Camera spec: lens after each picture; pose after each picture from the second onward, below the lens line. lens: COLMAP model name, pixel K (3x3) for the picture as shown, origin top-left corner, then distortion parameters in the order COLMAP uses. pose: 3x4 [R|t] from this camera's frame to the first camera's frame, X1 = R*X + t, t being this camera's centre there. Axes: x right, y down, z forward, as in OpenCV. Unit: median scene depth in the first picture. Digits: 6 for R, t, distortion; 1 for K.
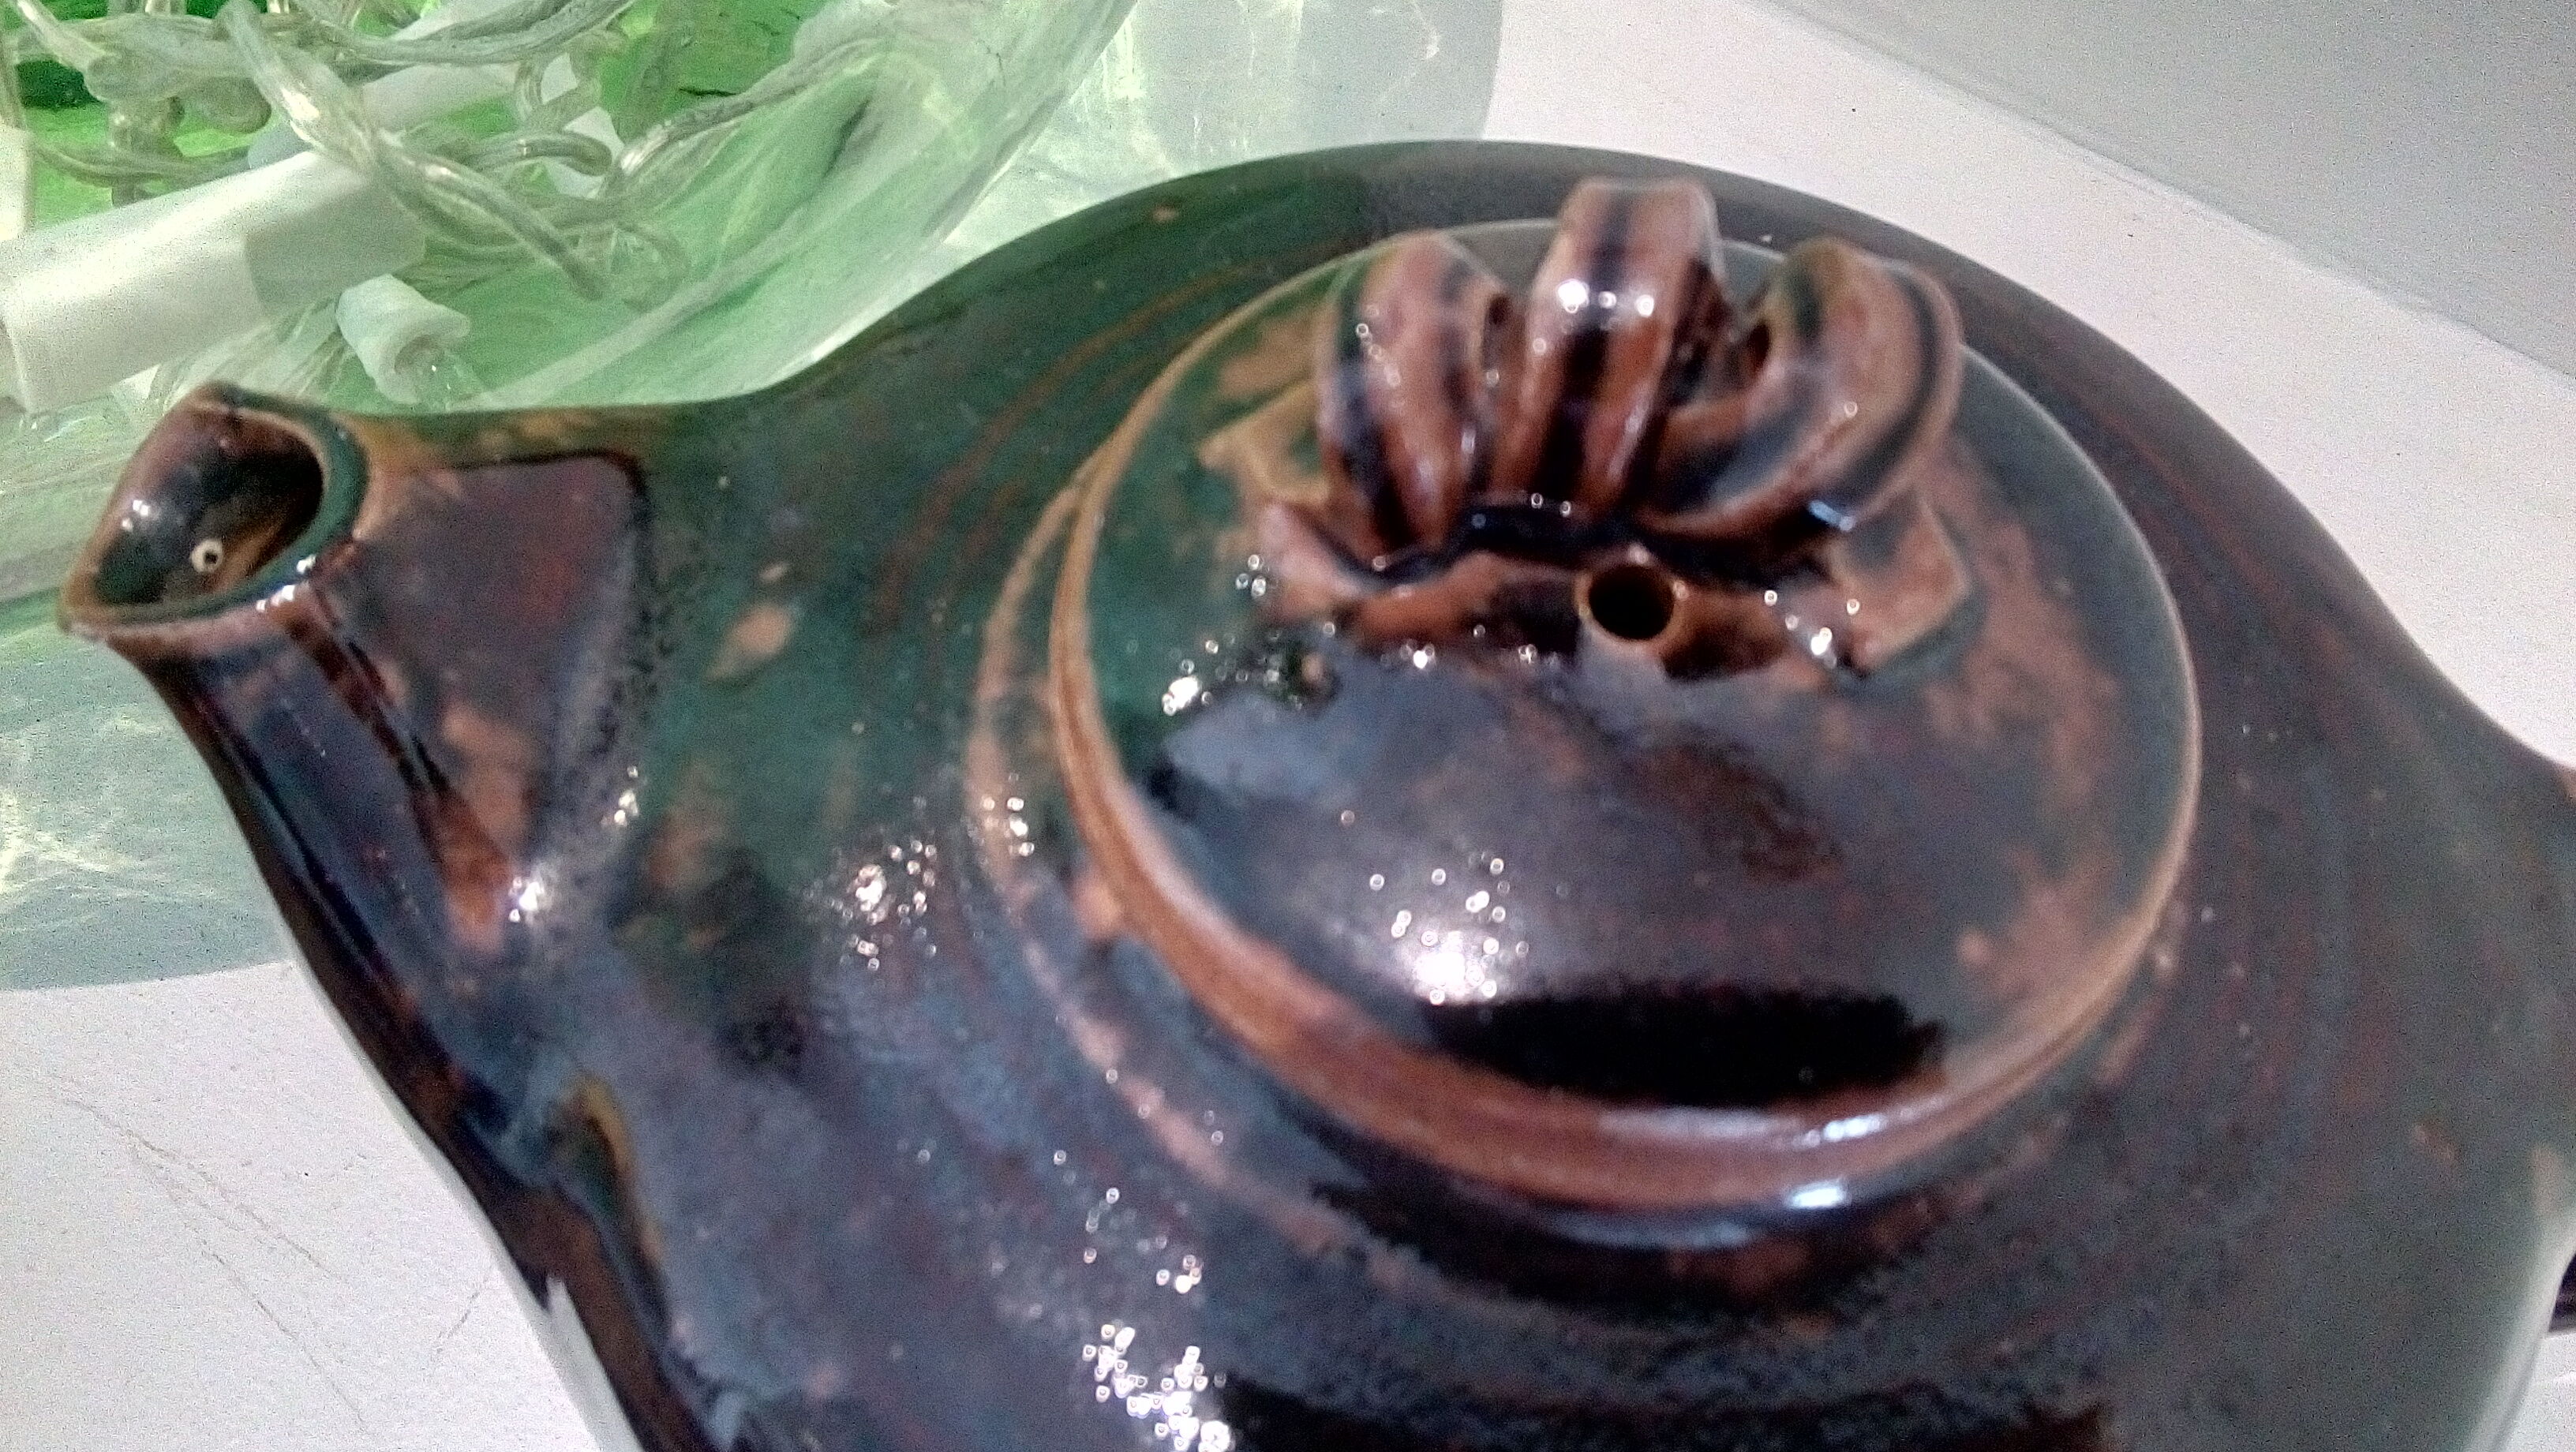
lens RADIAL K [[2205.6, 0, 1288.0], [0, 2205.6, 726.0], [0, 0, 1]] dist [-0.100845, 0.002201]
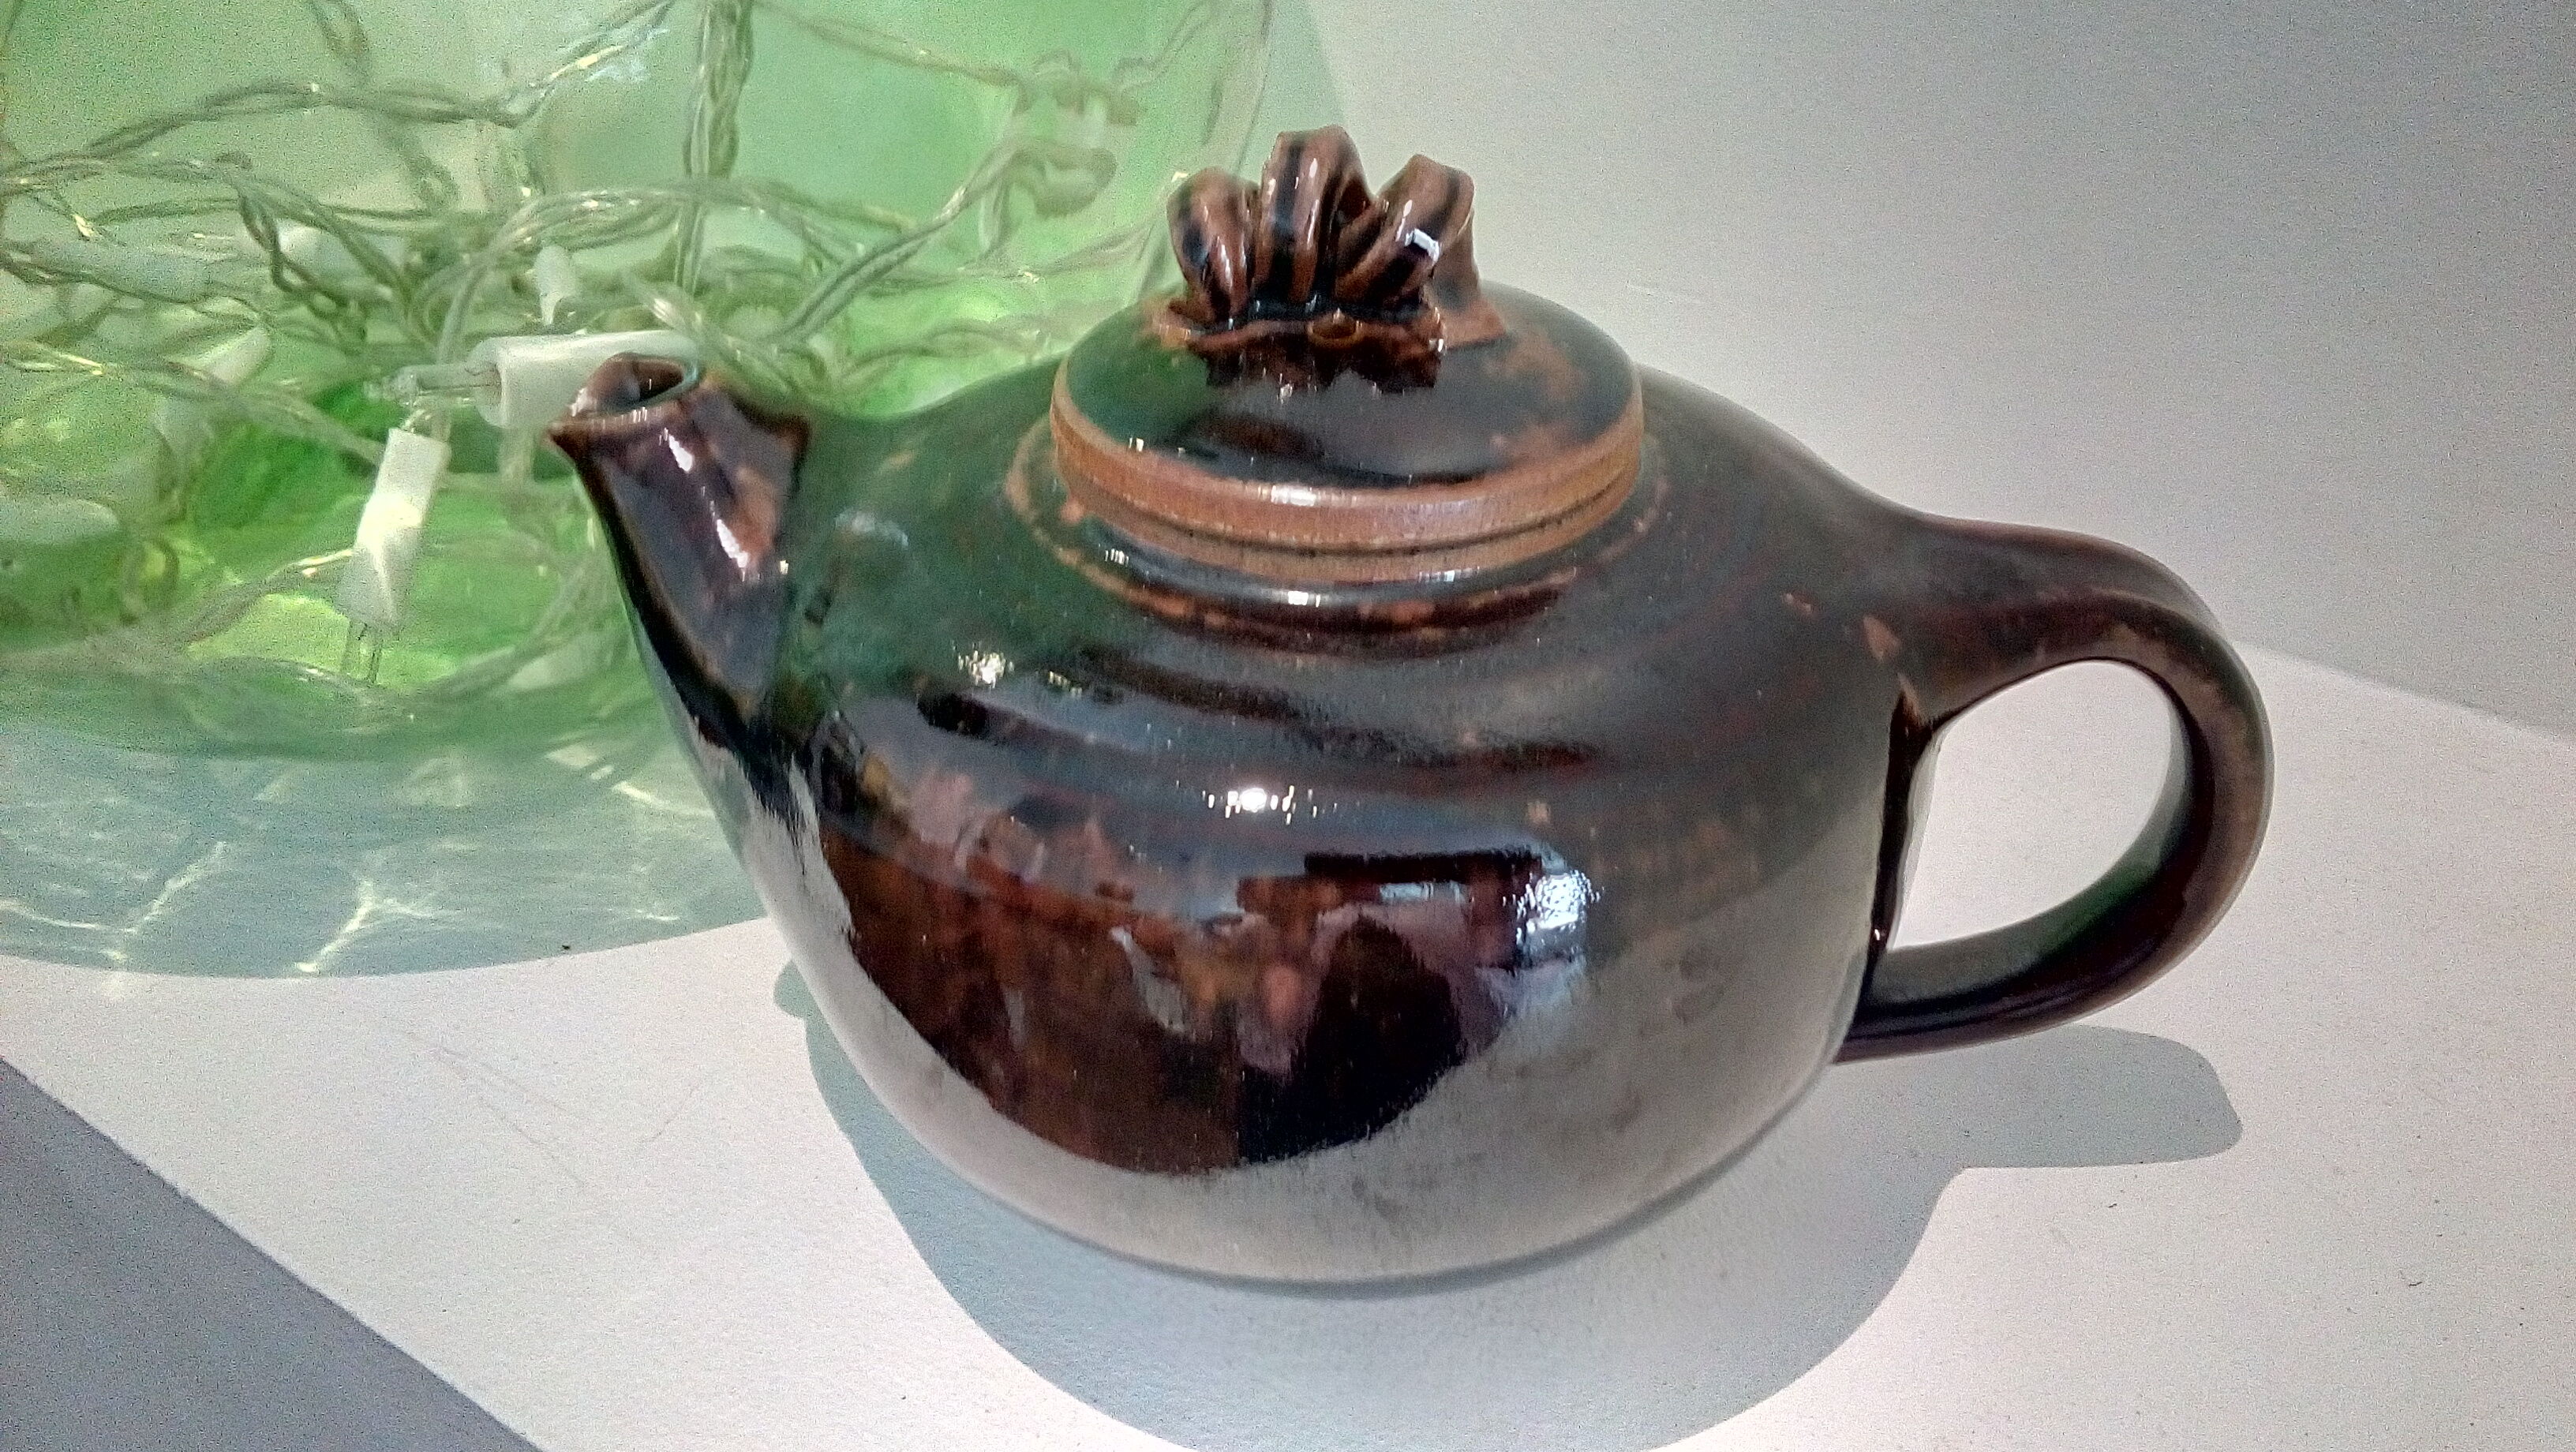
lens RADIAL K [[2205.6, 0, 1288.0], [0, 2205.6, 726.0], [0, 0, 1]] dist [-0.100845, 0.002201]
pose [[0.998052, -0.031650, -0.053757, 0.188435], [0.008013, 0.919643, -0.392674, 0.952596], [0.061866, 0.391479, 0.918105, -0.638401]]
